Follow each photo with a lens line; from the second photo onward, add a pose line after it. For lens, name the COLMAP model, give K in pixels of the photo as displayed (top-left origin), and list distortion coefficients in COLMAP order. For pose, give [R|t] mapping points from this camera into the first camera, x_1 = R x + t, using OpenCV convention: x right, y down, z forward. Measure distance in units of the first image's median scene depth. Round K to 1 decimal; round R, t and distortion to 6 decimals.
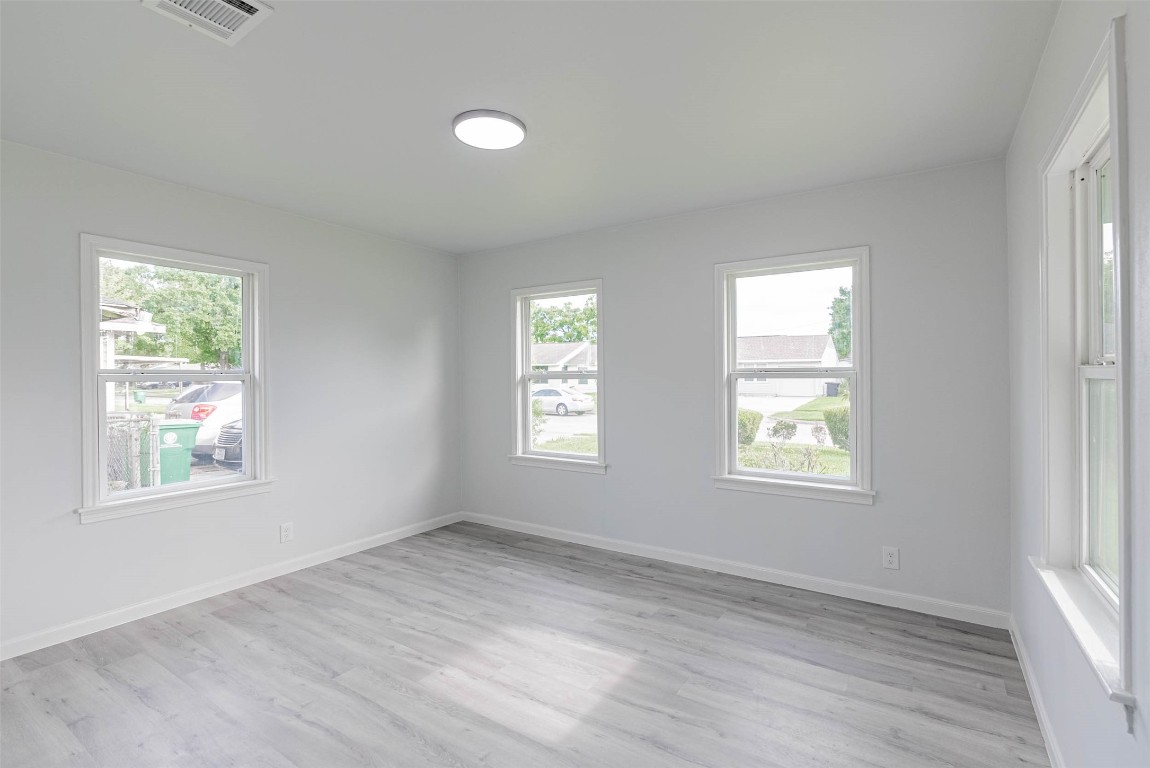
lens RADIAL K [[525.0, 0, 602.0], [0, 525.0, 376.7], [0, 0, 1]] dist [-0.013042, 0.004953]
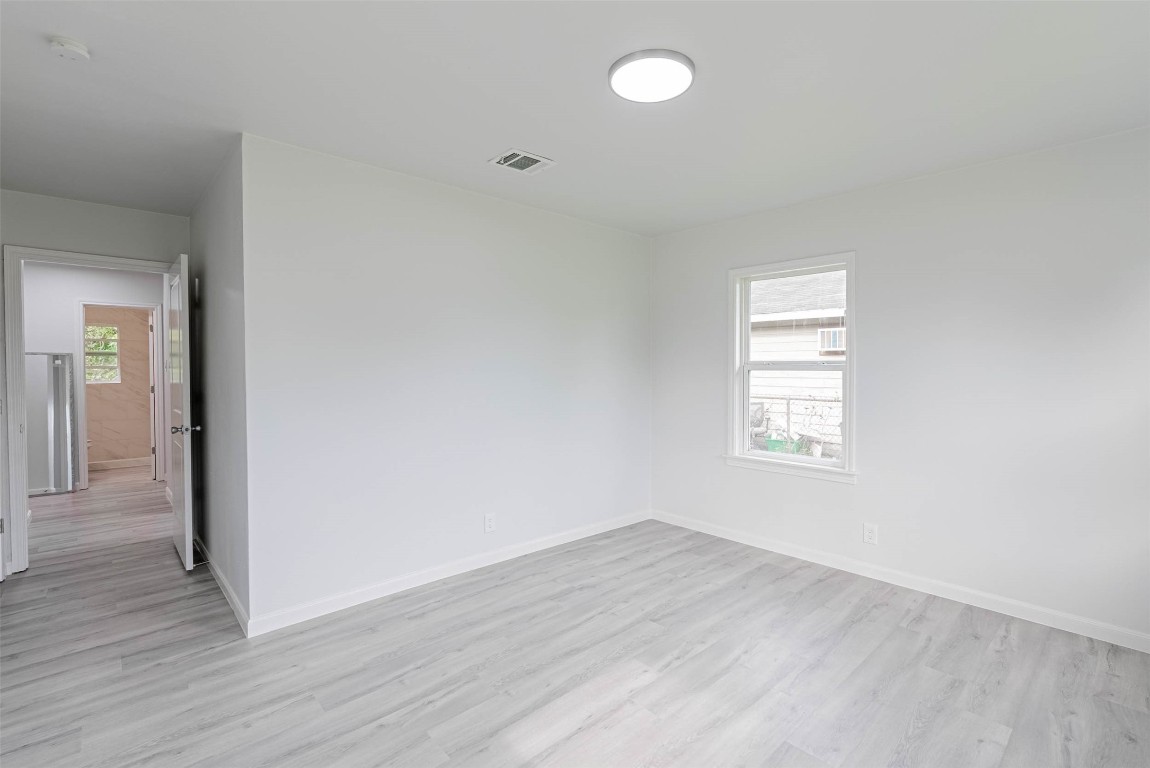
lens RADIAL K [[525.0, 0, 575.6], [0, 525.0, 378.3], [0, 0, 1]] dist [-0.013042, 0.004953]
pose [[-0.266199, 0.022354, -0.963659, 0.479370], [-0.000456, 0.999728, 0.023317, -0.001139], [0.963918, 0.006646, -0.266117, 0.824438]]
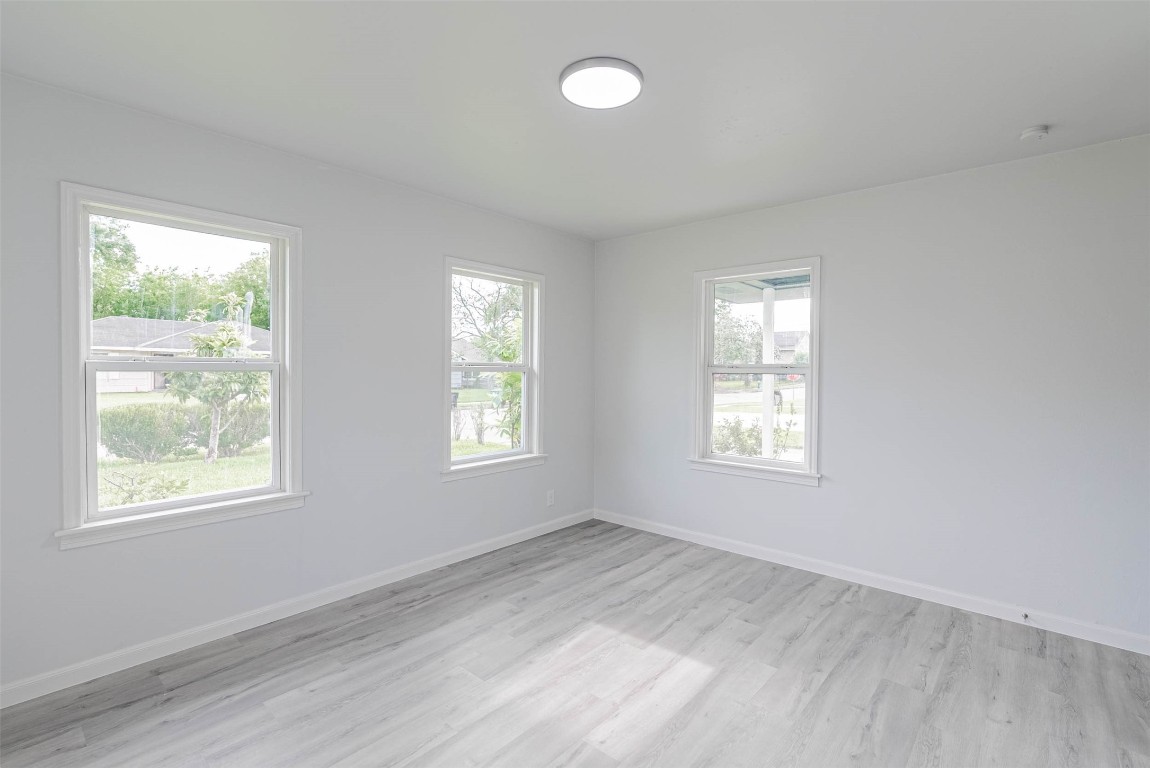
lens RADIAL K [[525.0, 0, 576.9], [0, 525.0, 378.1], [0, 0, 1]] dist [-0.013042, 0.004953]
pose [[0.160332, -0.010352, 0.987009, -0.795543], [-0.006636, 0.999911, 0.011565, 0.004233], [-0.987041, -0.008404, 0.160249, 0.667866]]
